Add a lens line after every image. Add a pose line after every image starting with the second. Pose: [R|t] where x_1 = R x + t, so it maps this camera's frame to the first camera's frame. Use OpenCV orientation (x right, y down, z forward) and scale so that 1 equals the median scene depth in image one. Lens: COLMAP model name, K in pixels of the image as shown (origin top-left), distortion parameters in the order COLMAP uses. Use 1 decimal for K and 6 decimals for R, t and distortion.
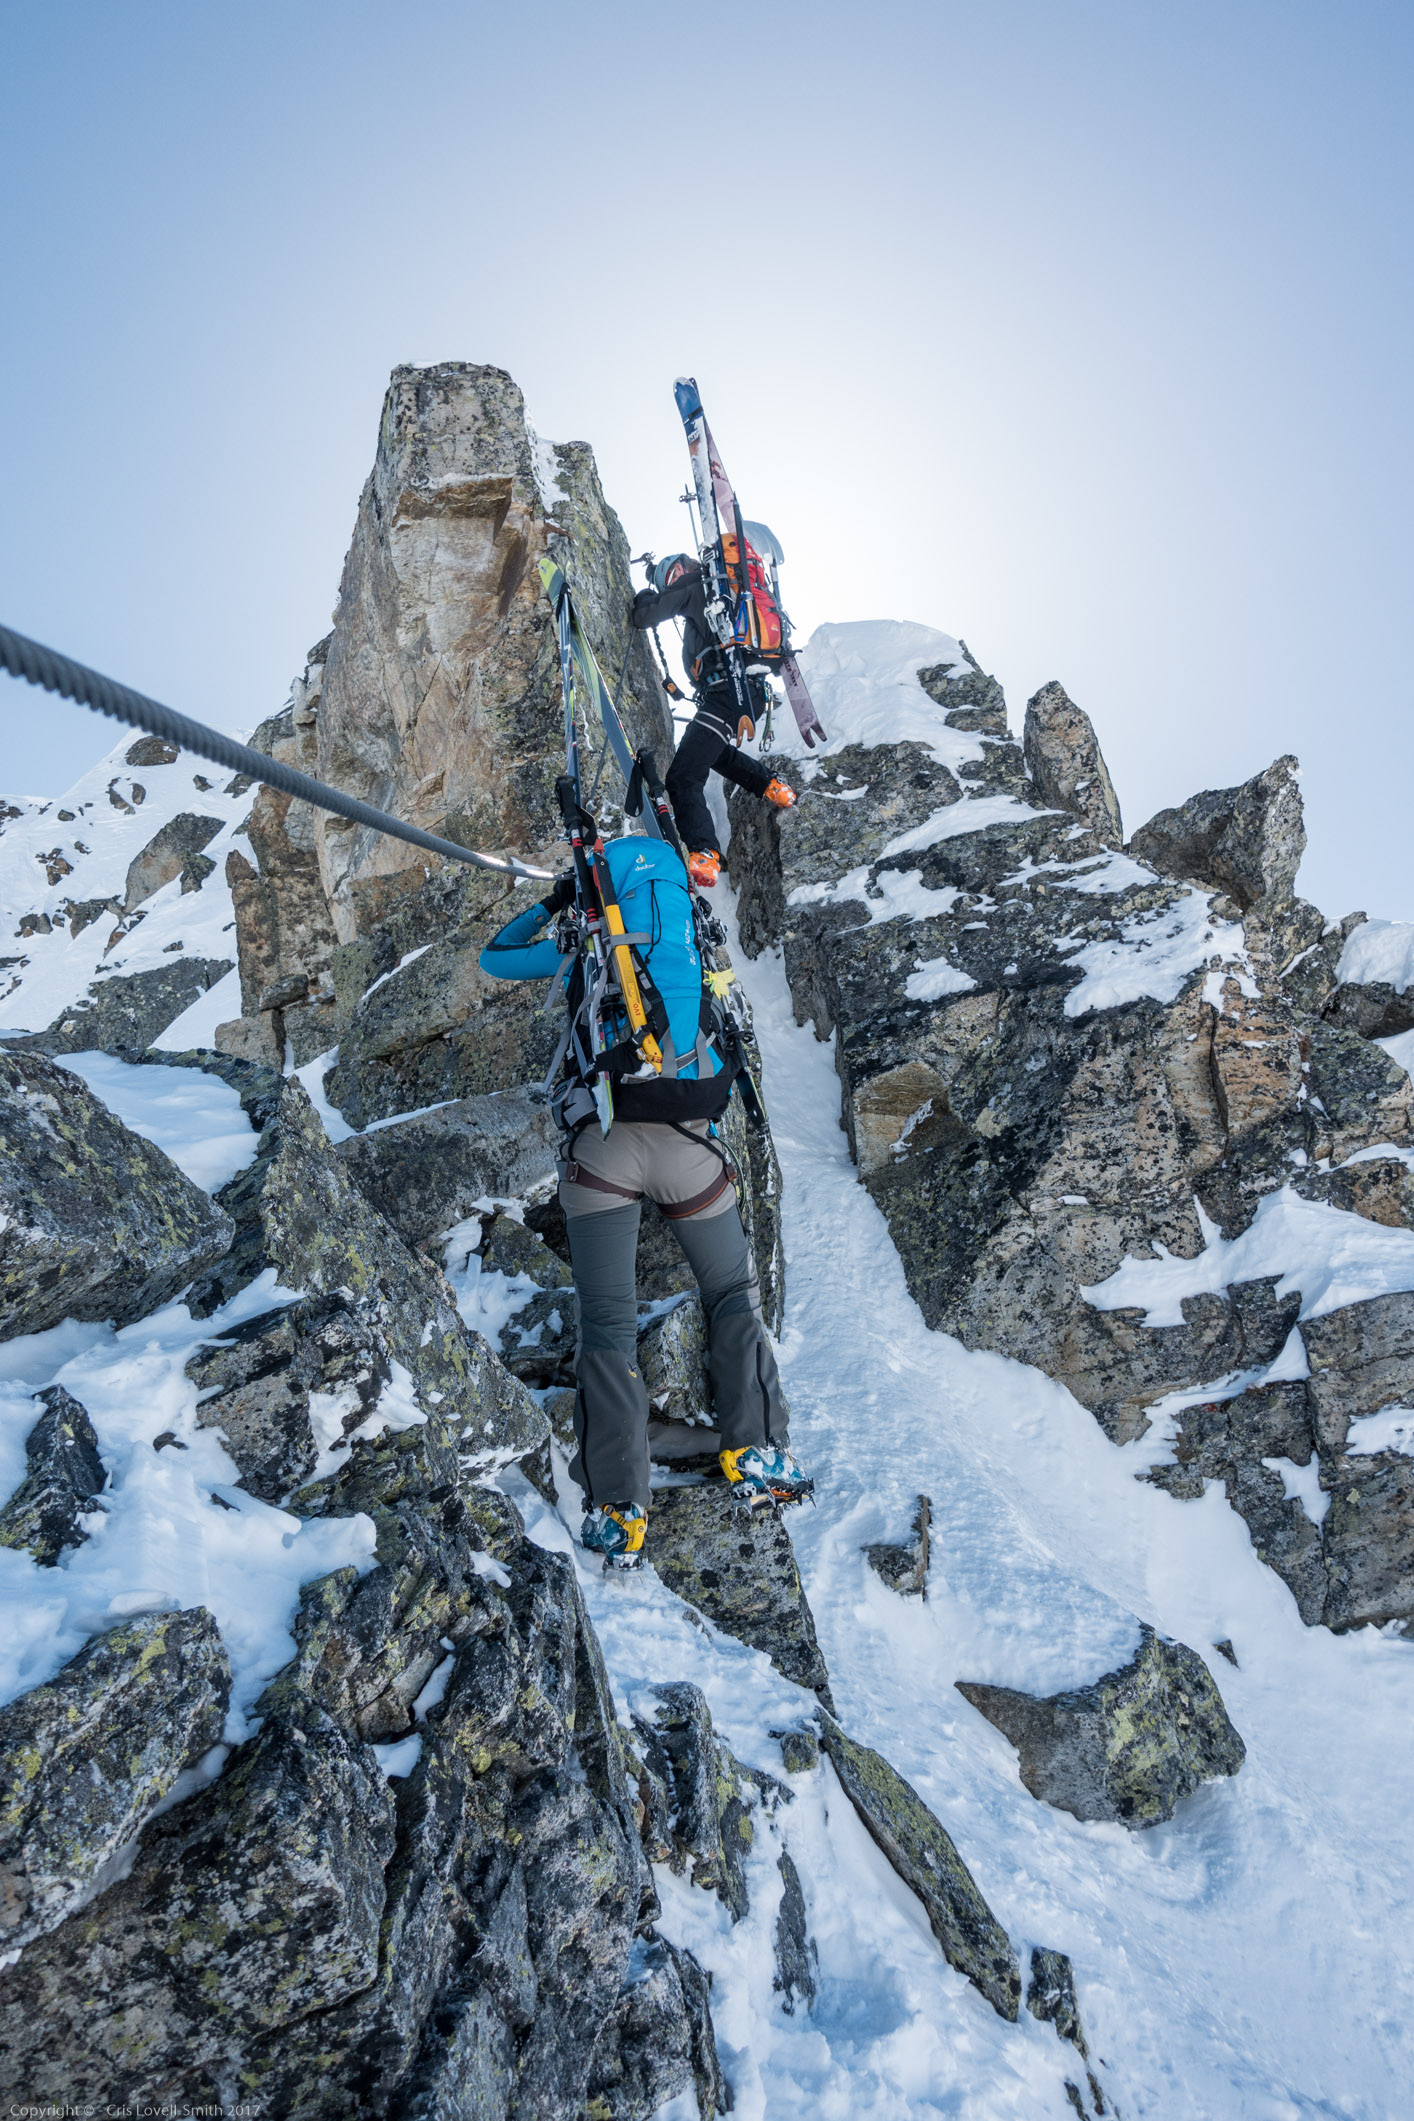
lens RADIAL K [[1403.0, 0, 719.3], [0, 1403.0, 1054.7], [0, 0, 1]] dist [-0.001862, -0.000002]
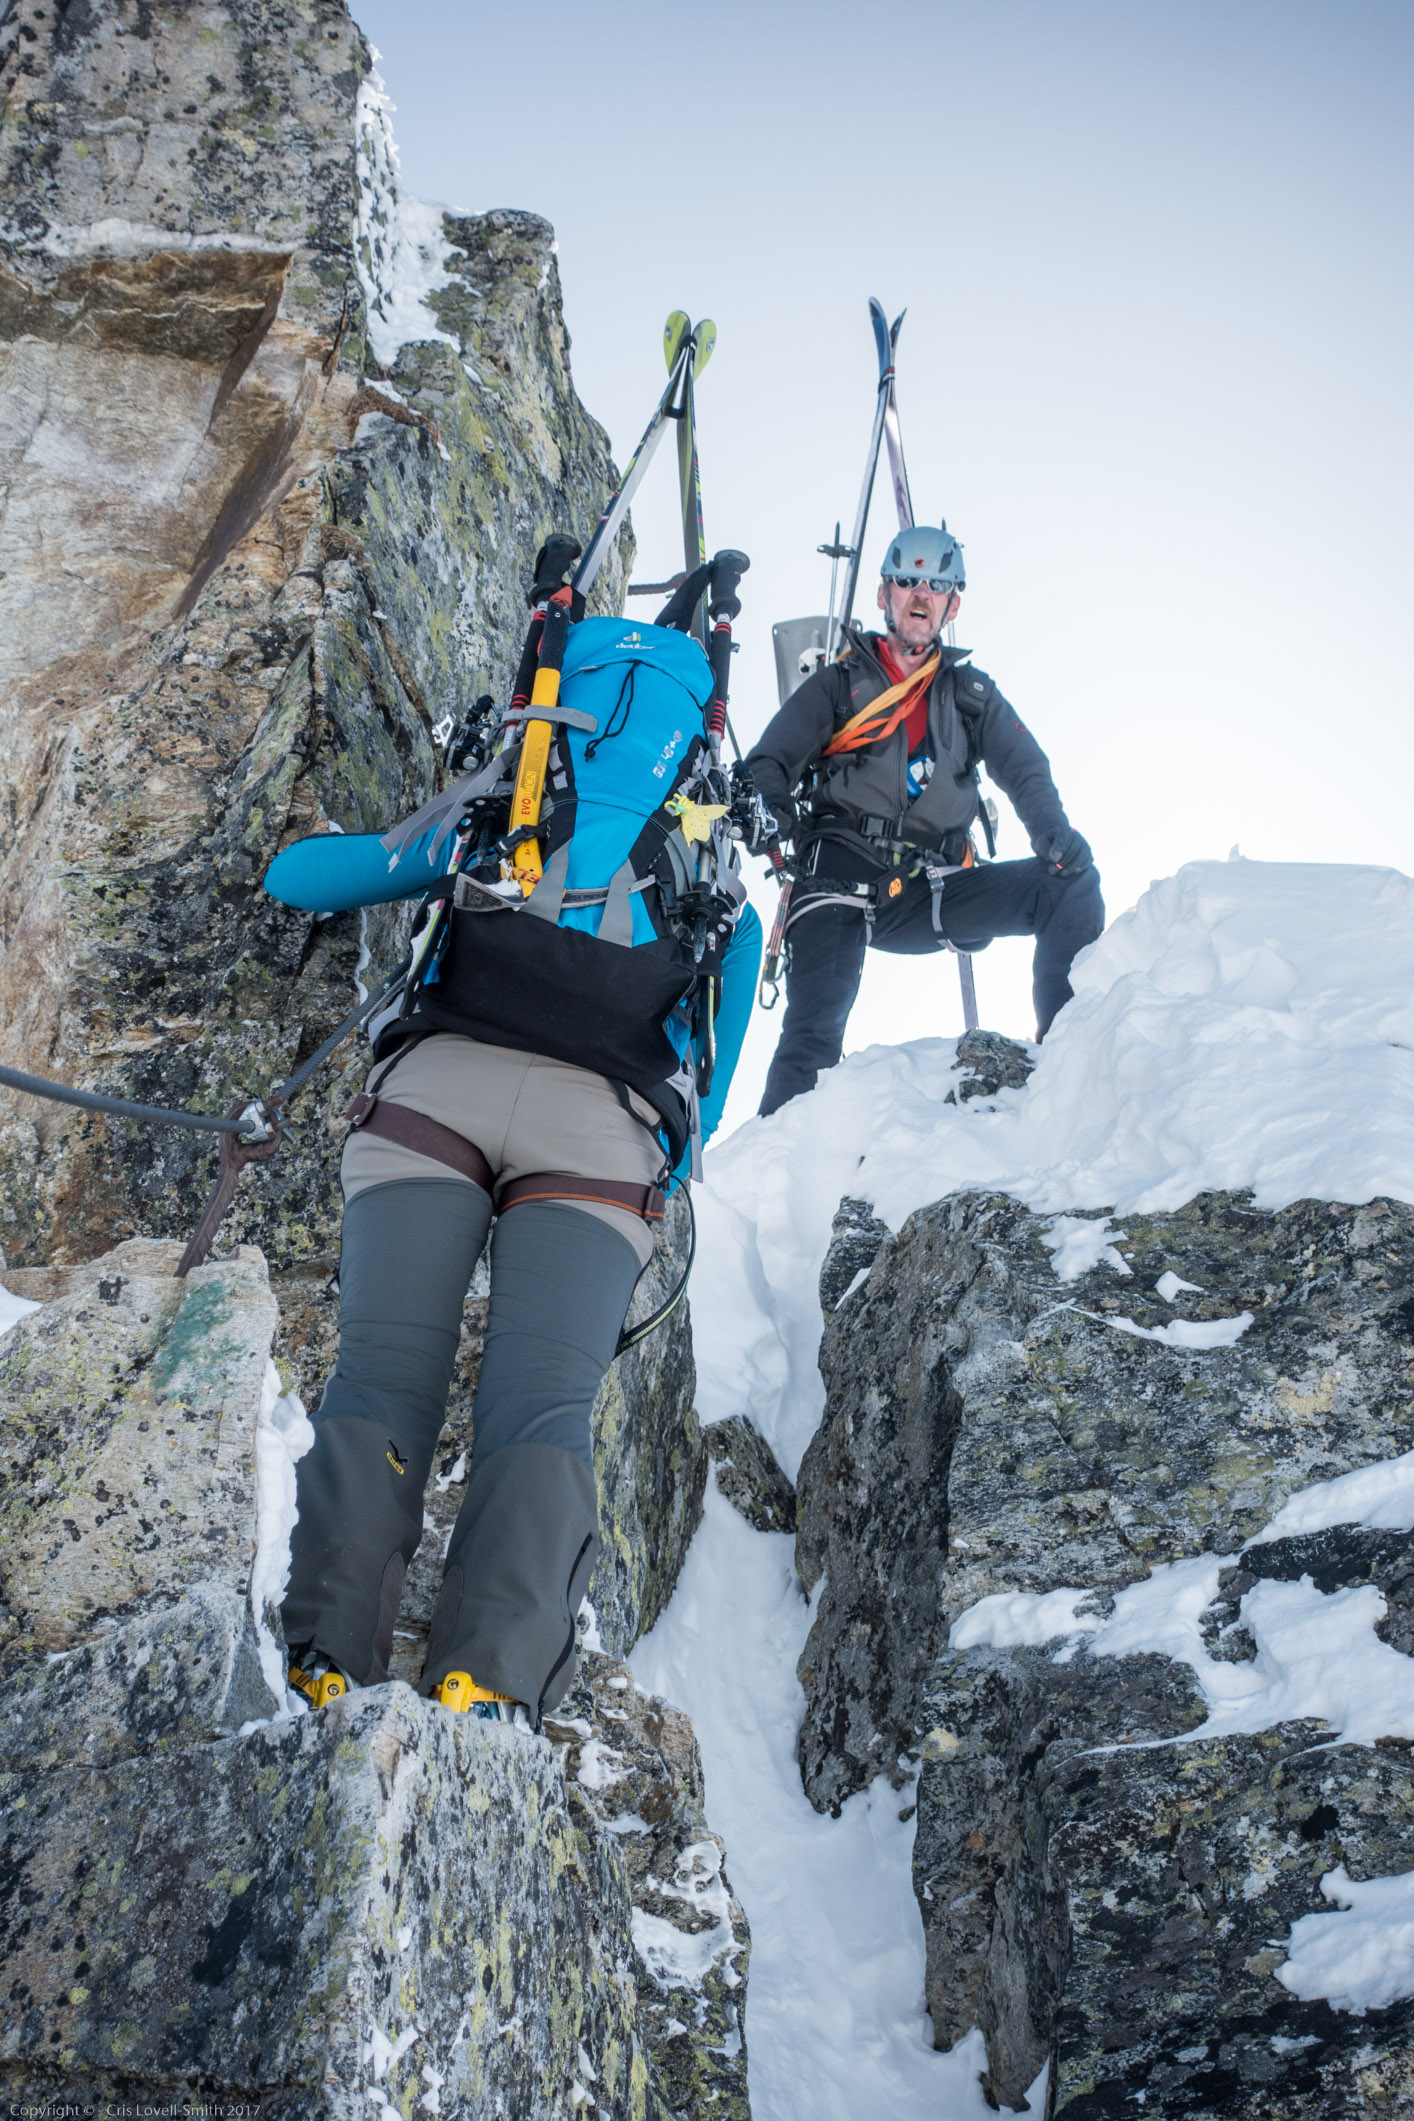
lens RADIAL K [[3844.6, 0, 757.8], [0, 3844.6, 1112.8], [0, 0, 1]] dist [-0.019625, 0.000000]
pose [[0.988540, 0.137079, -0.063229, 0.050796], [-0.149088, 0.952253, -0.266434, 0.016712], [0.023687, 0.272807, 0.961777, 0.165733]]
